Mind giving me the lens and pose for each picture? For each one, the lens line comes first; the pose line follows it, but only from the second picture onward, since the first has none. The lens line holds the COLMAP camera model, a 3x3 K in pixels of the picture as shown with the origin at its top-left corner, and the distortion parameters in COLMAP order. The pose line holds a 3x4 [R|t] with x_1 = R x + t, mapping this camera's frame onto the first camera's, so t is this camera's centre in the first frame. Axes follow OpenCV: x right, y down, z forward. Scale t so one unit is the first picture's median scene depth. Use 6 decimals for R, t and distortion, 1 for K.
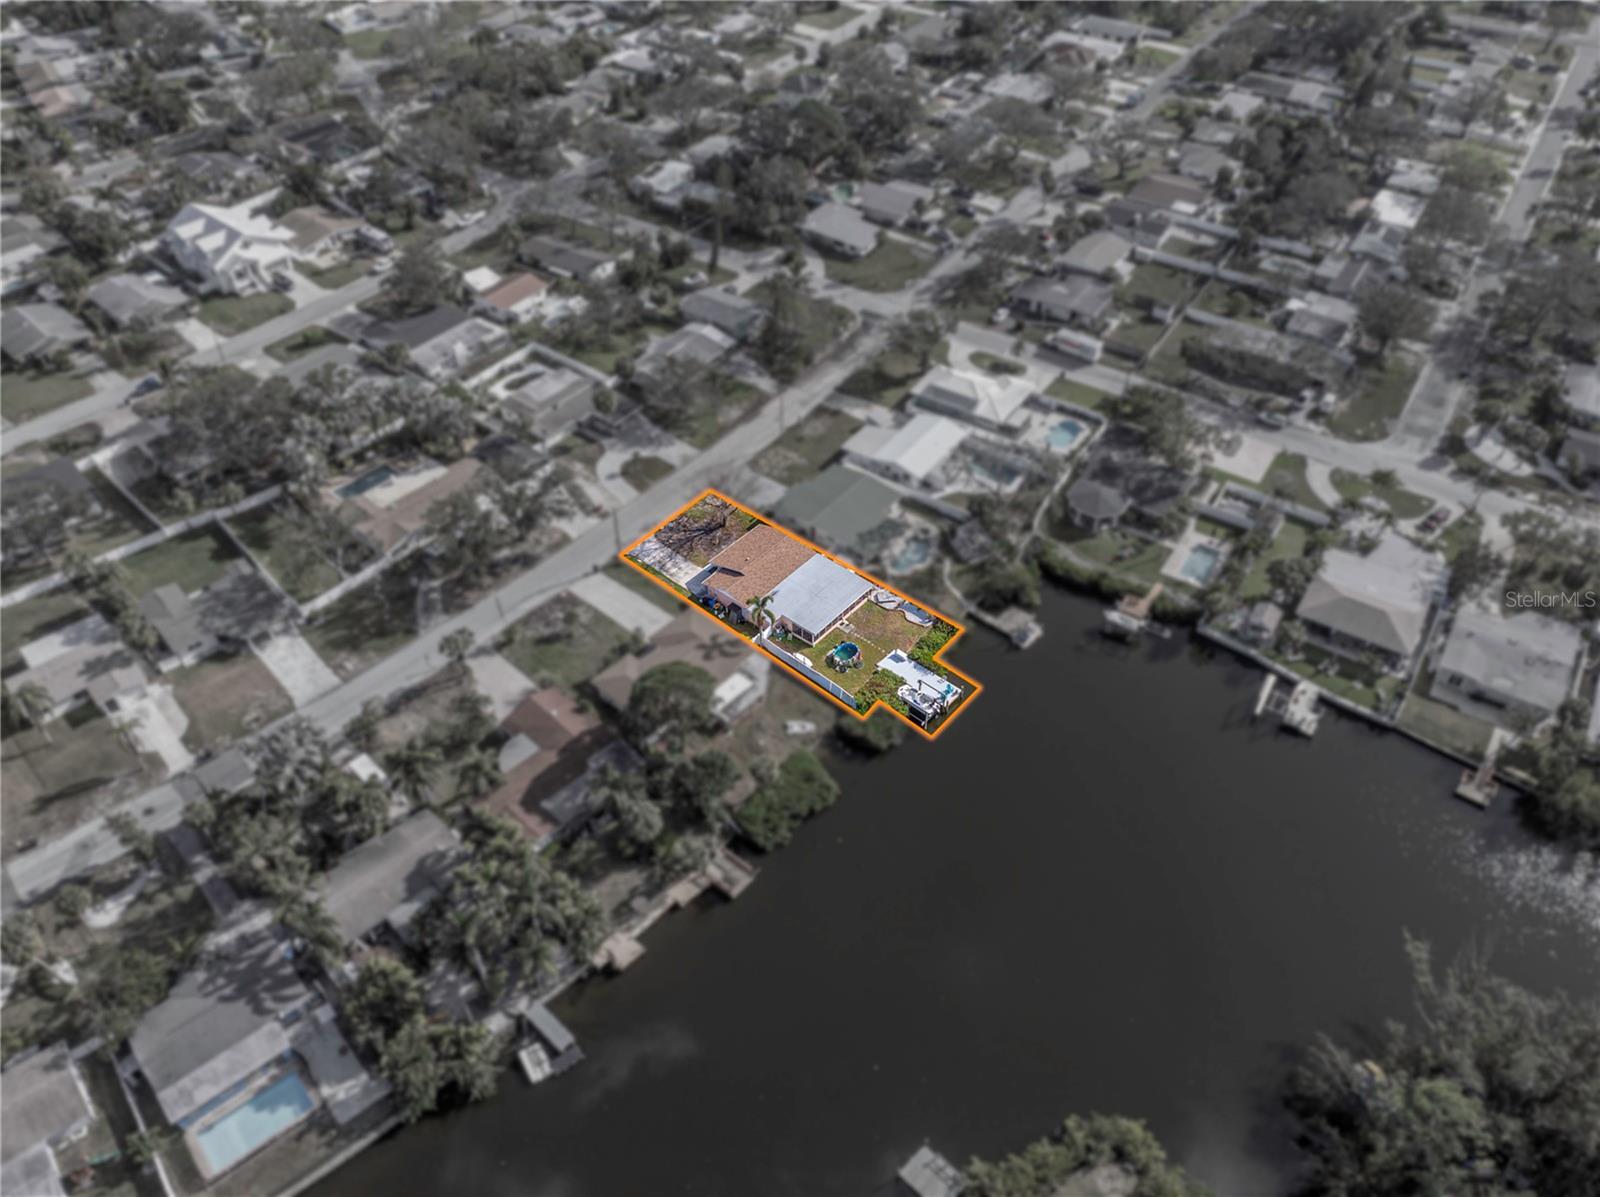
lens RADIAL K [[1124.2, 0, 800.4], [0, 1124.2, 603.3], [0, 0, 1]] dist [-0.017652, 0.002480]
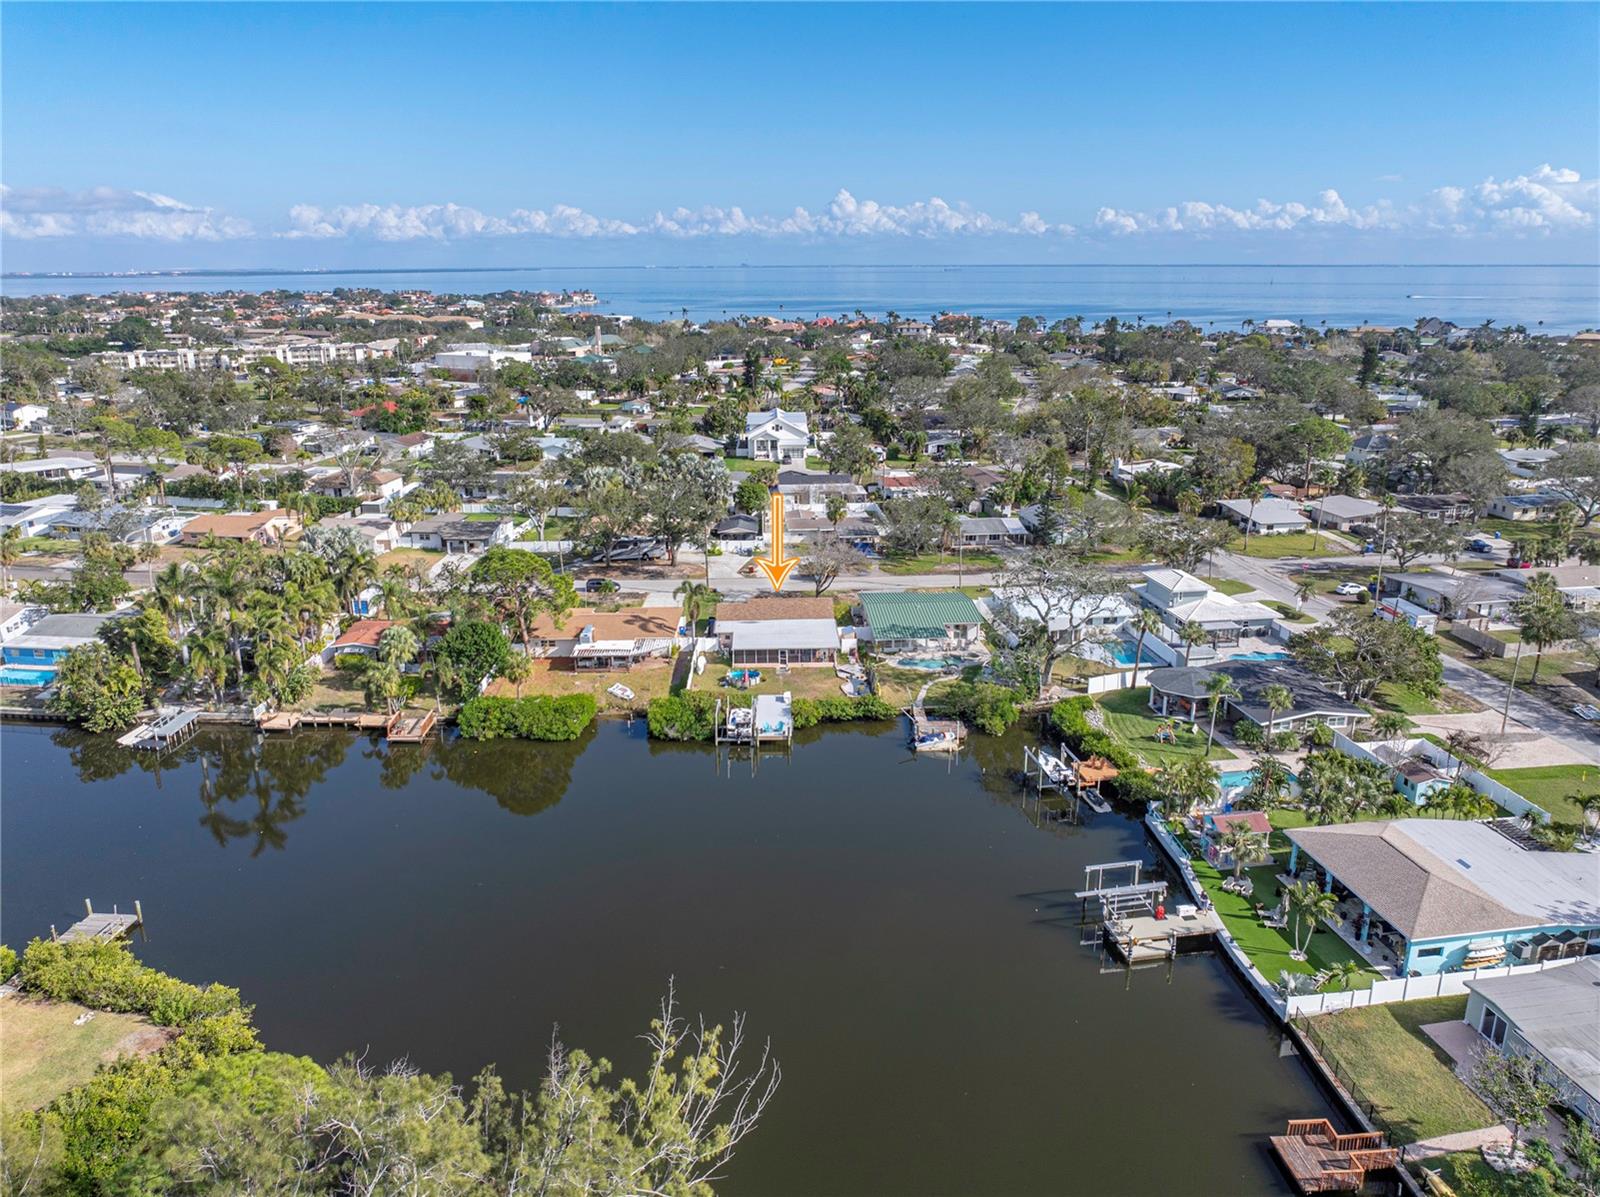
lens RADIAL K [[1124.2, 0, 800.4], [0, 1124.2, 603.3], [0, 0, 1]] dist [-0.017652, 0.002480]
pose [[0.662469, 0.221677, -0.715538, 0.635480], [-0.535697, 0.807879, -0.245682, 0.178088], [0.523606, 0.546068, 0.653947, 0.433729]]
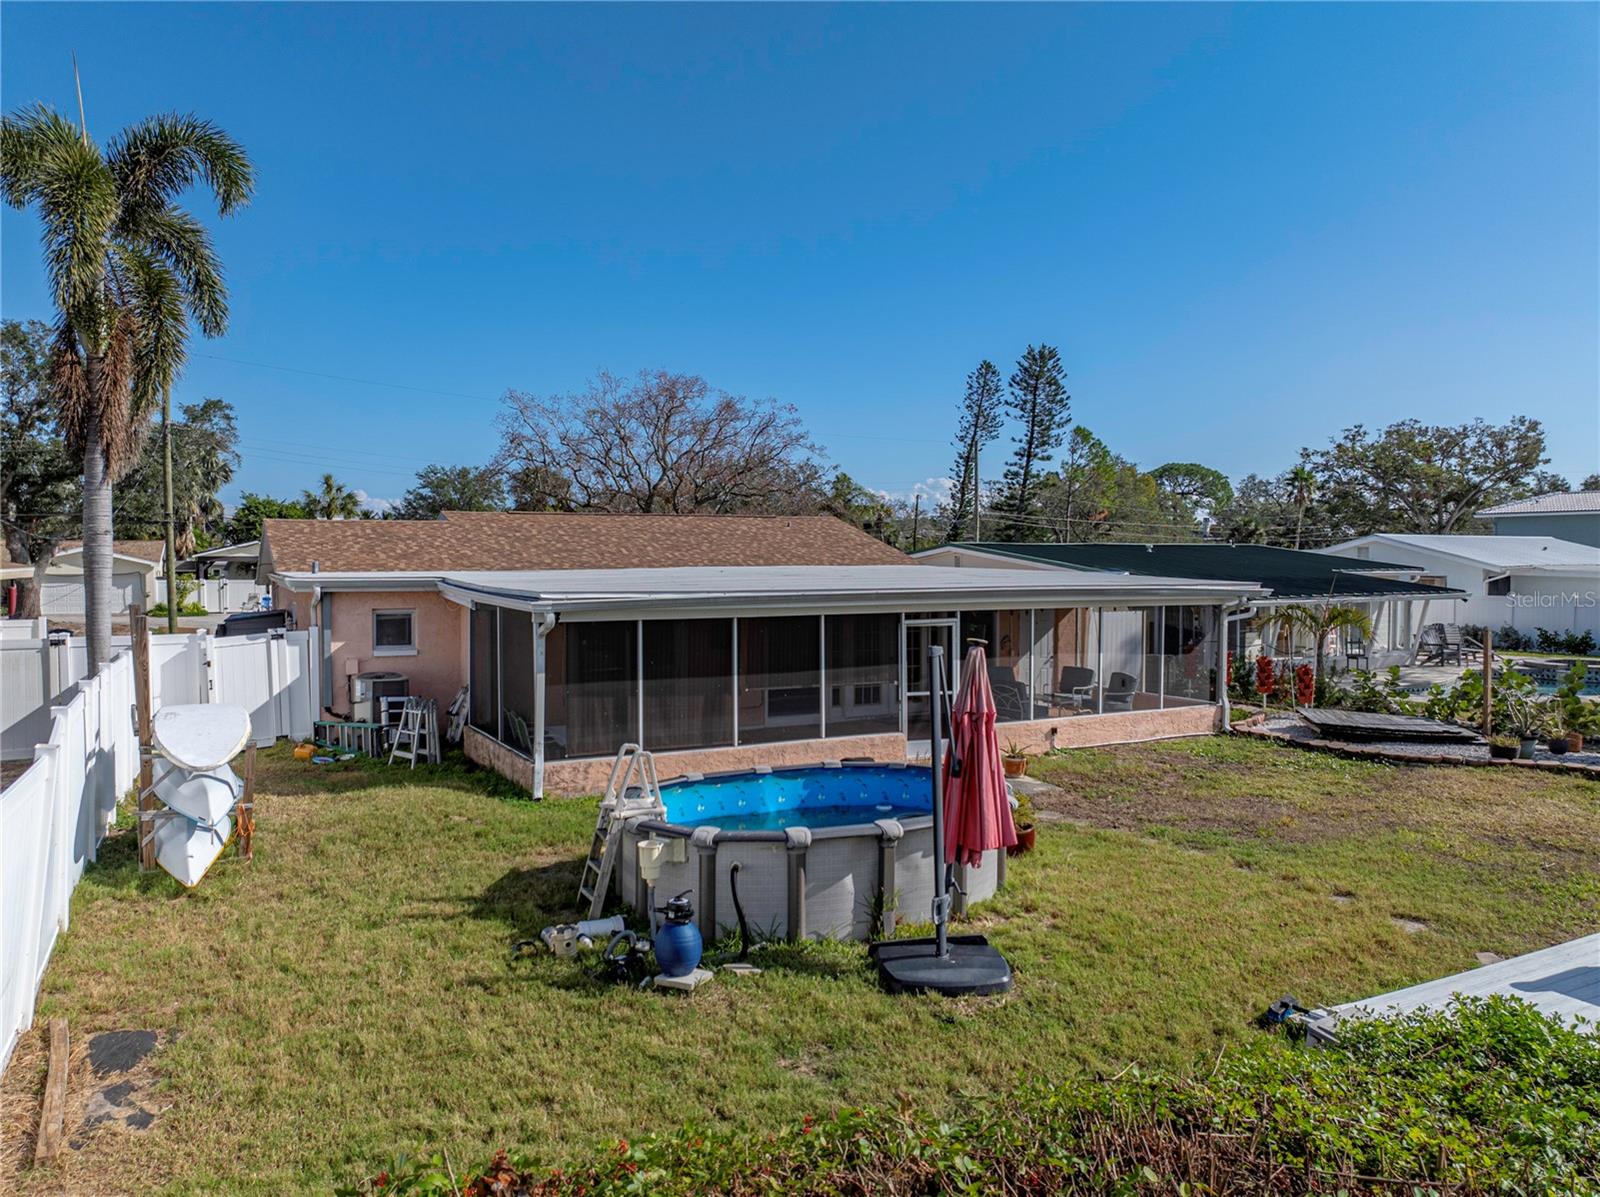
lens RADIAL K [[1124.2, 0, 800.4], [0, 1124.2, 603.3], [0, 0, 1]] dist [-0.017652, 0.002480]
pose [[0.926860, 0.024358, -0.374615, 0.063174], [-0.273078, 0.728493, -0.628272, 0.075648], [0.257601, 0.684620, 0.681863, 0.917958]]
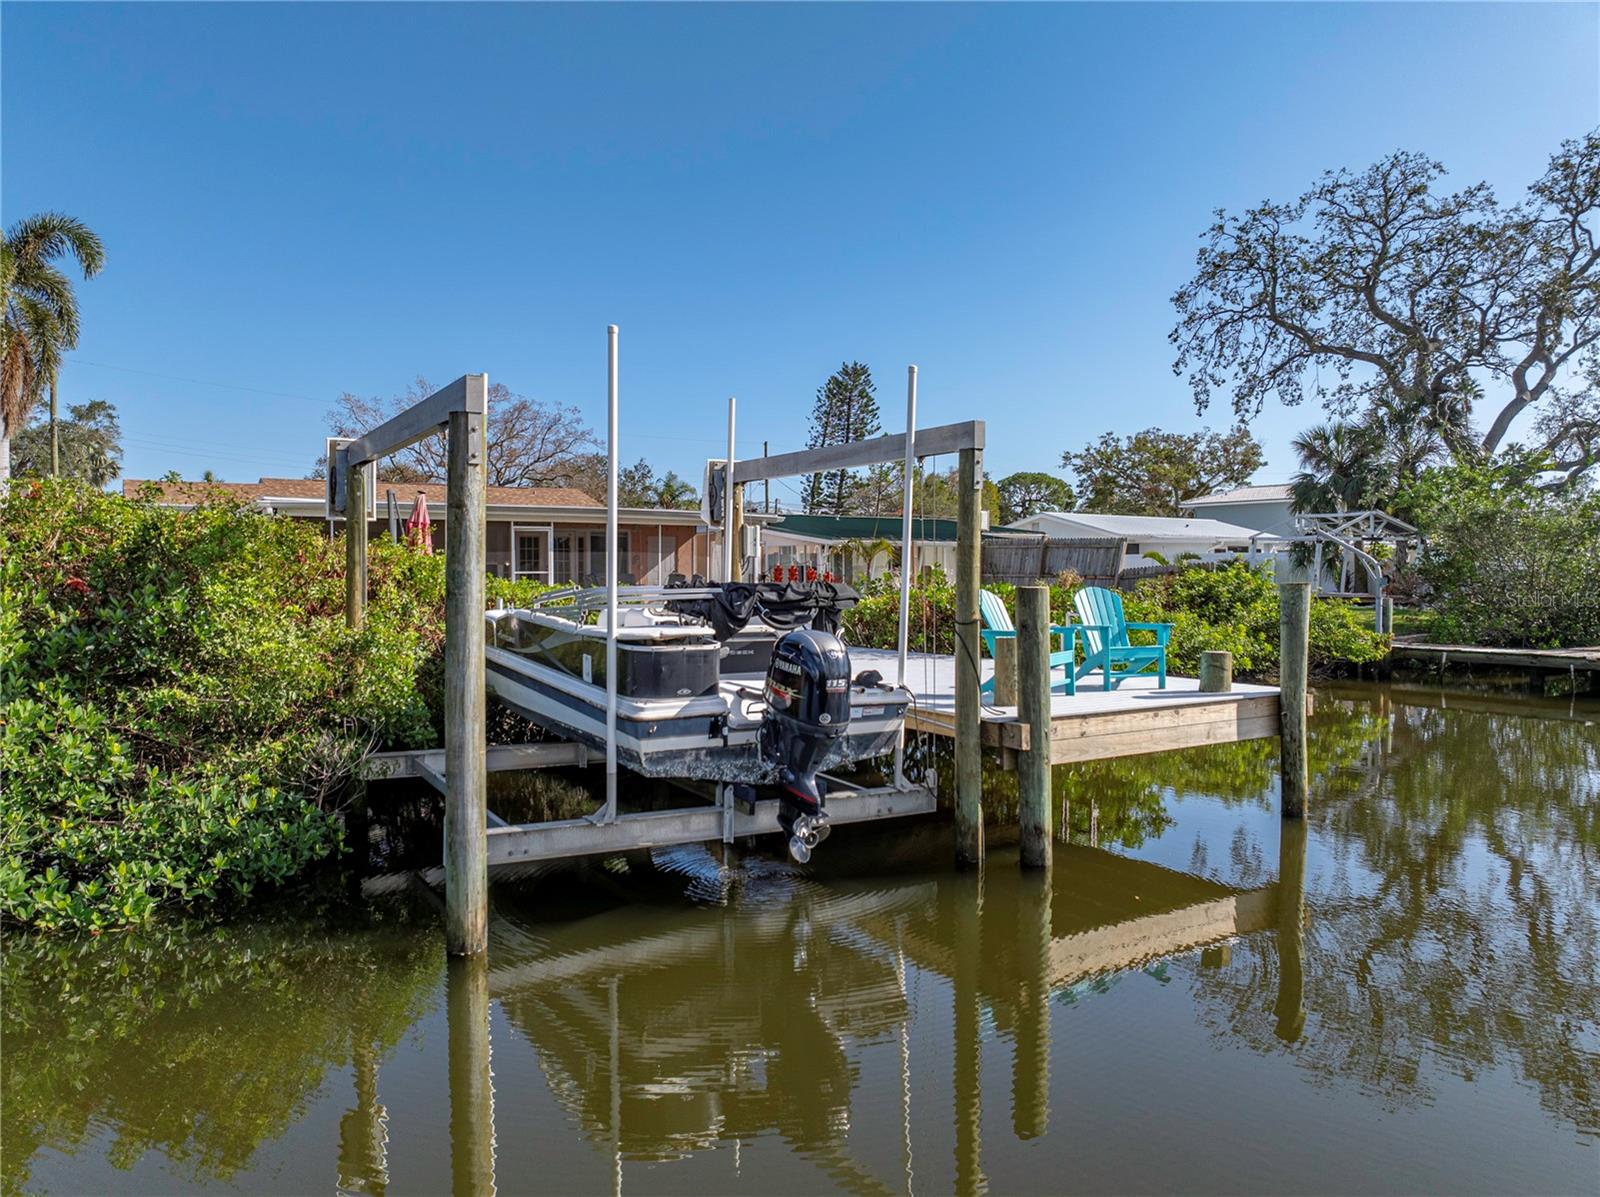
lens RADIAL K [[1124.2, 0, 800.4], [0, 1124.2, 603.3], [0, 0, 1]] dist [-0.017652, 0.002480]
pose [[0.950301, 0.015855, -0.310929, 0.127505], [-0.226532, 0.720304, -0.655626, 0.118801], [0.213568, 0.693477, 0.688098, 0.892928]]
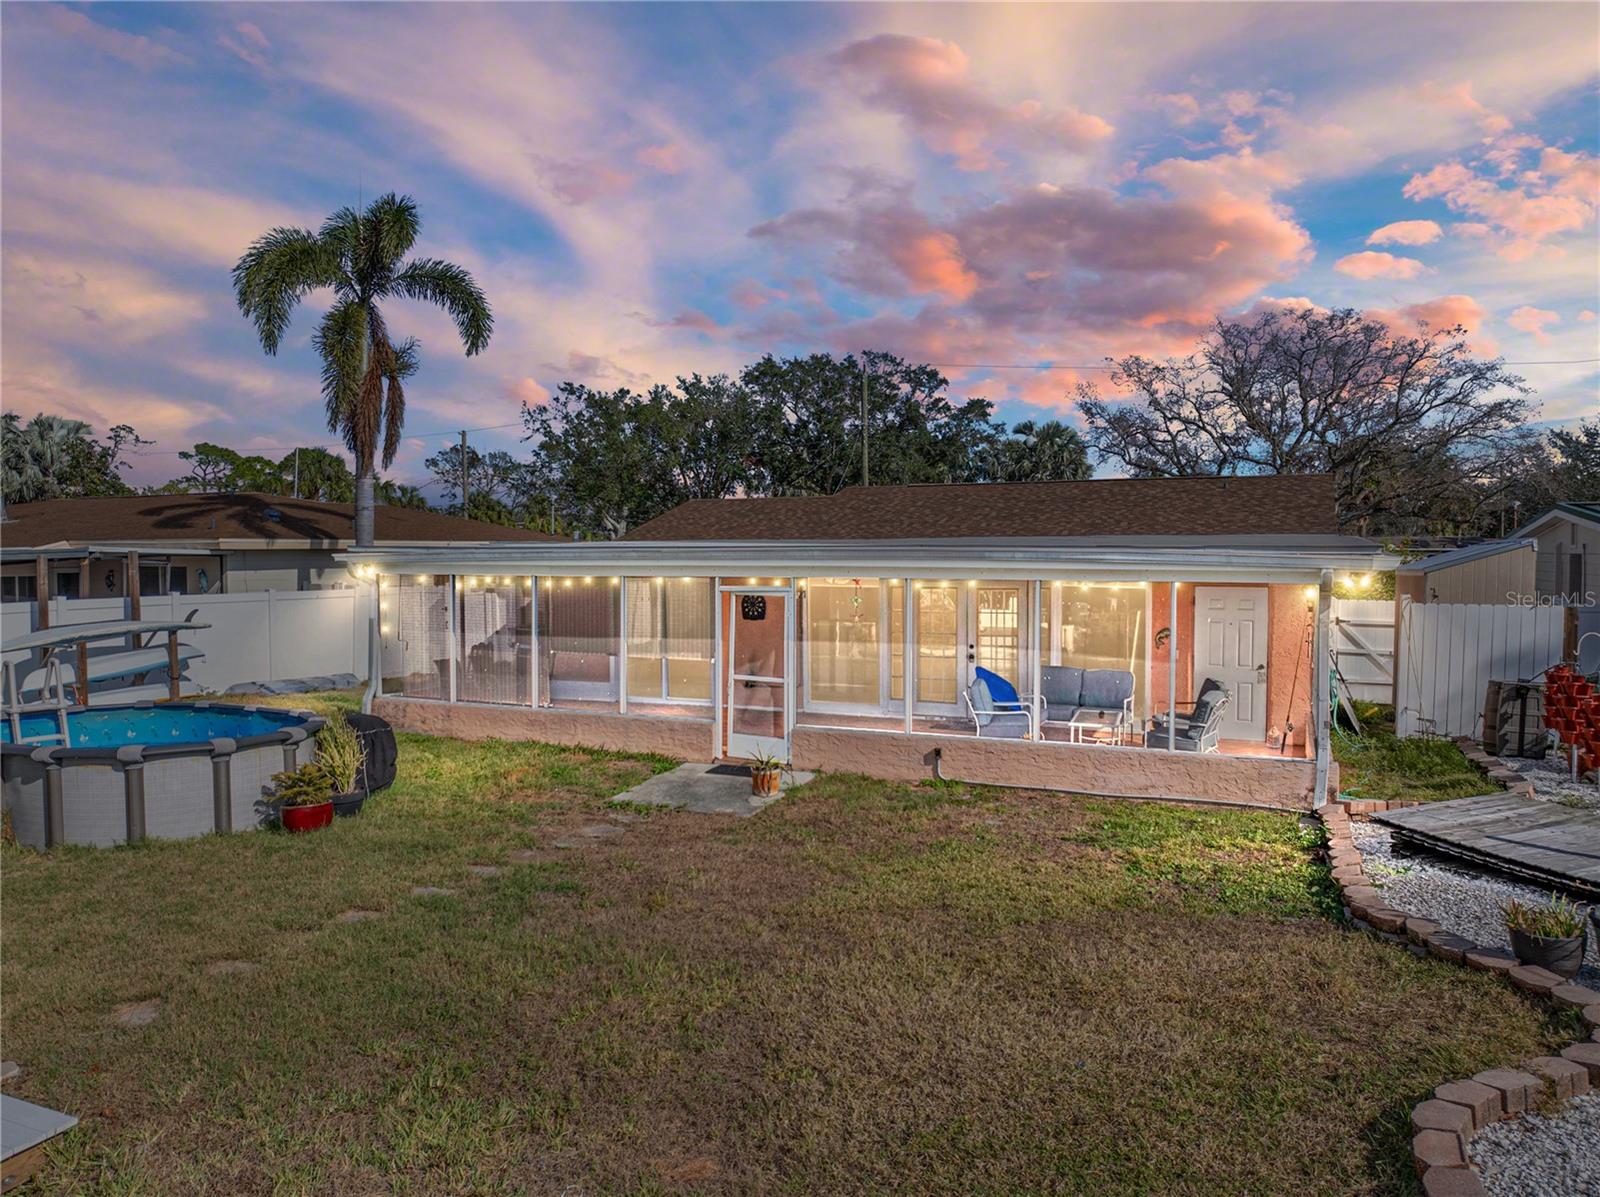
lens RADIAL K [[1124.2, 0, 800.4], [0, 1124.2, 603.3], [0, 0, 1]] dist [-0.017652, 0.002480]
pose [[0.280815, 0.052541, -0.958323, 0.117214], [-0.685653, 0.709672, -0.162006, 0.019408], [0.671583, 0.702570, 0.235311, 0.977377]]
